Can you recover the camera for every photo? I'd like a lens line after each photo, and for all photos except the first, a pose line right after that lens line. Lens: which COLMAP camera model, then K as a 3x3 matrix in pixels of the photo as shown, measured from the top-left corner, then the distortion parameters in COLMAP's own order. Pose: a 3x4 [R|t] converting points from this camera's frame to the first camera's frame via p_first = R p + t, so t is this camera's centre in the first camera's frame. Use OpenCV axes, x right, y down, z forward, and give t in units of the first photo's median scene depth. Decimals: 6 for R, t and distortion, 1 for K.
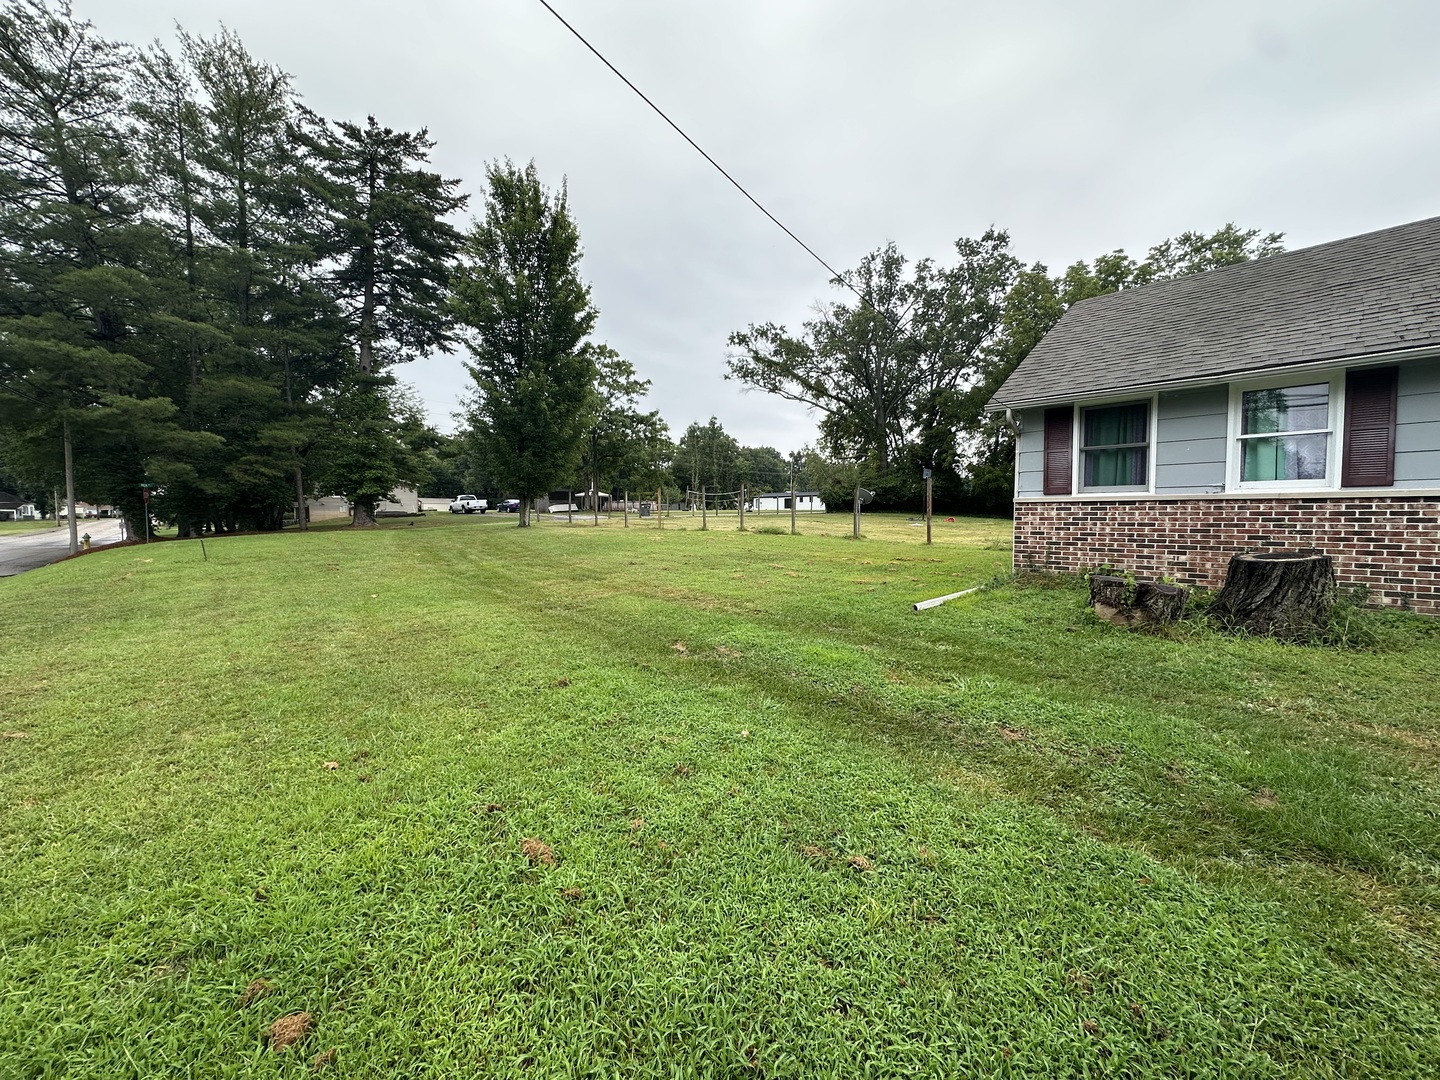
lens RADIAL K [[574.3, 0, 724.5], [0, 574.3, 539.2], [0, 0, 1]] dist [-0.005421, 0.001140]
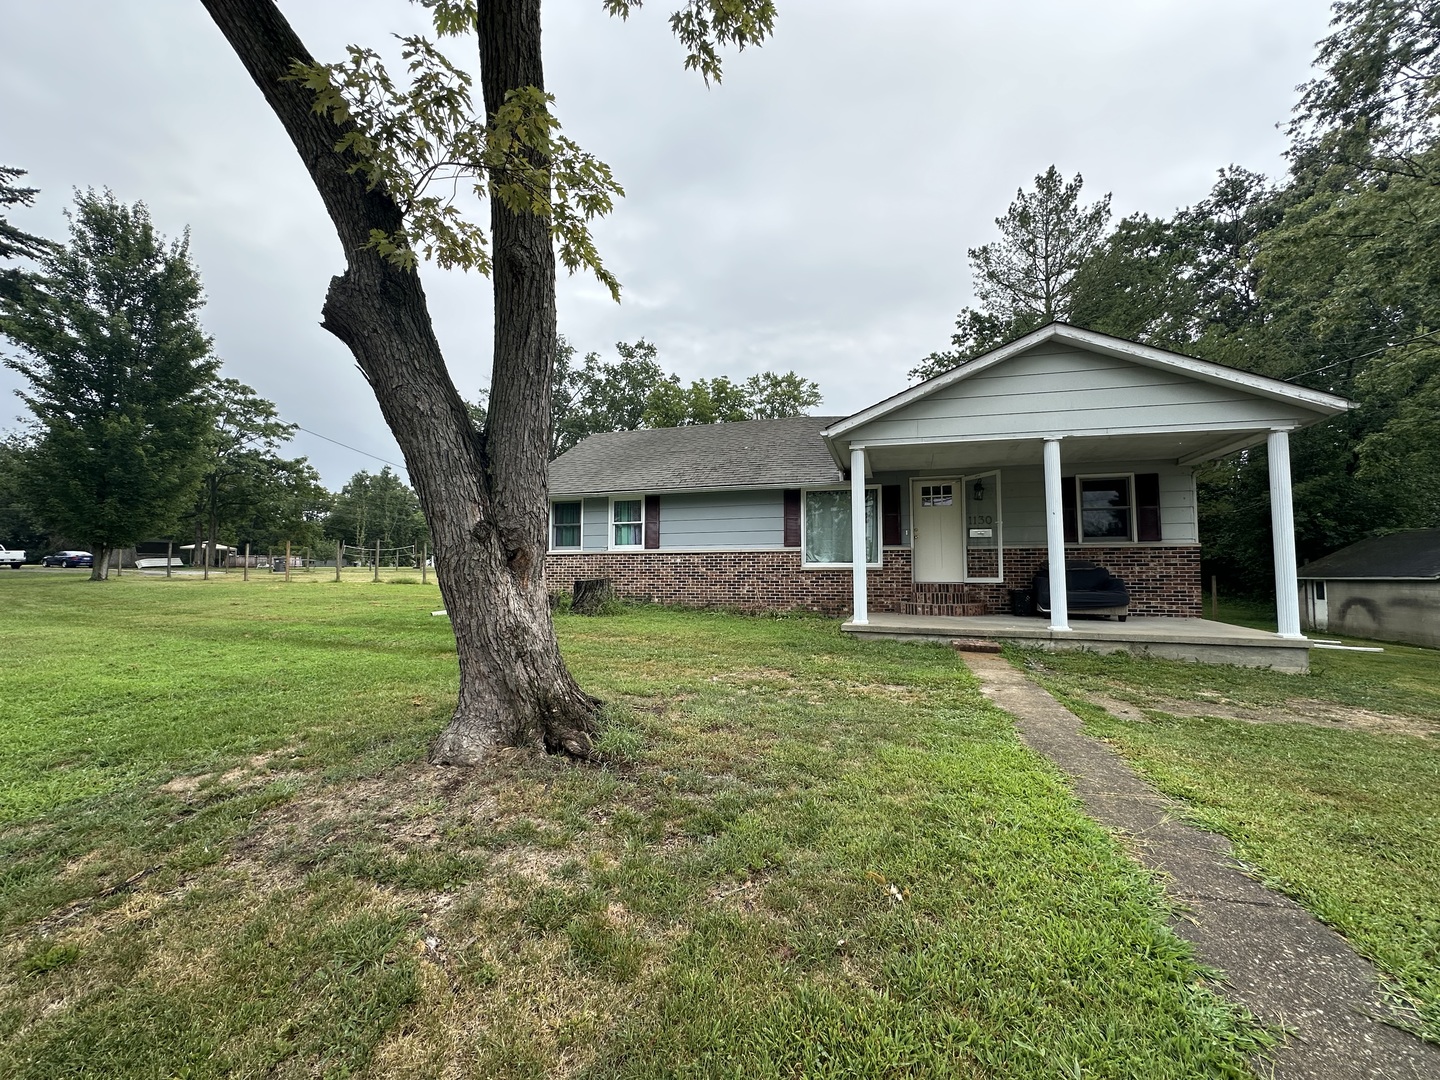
lens RADIAL K [[574.3, 0, 724.5], [0, 574.3, 539.2], [0, 0, 1]] dist [-0.005421, 0.001140]
pose [[0.874874, 0.029337, 0.483461, 0.039491], [0.020896, 0.994949, -0.098187, 0.012425], [-0.483899, 0.096004, 0.869842, -0.139541]]
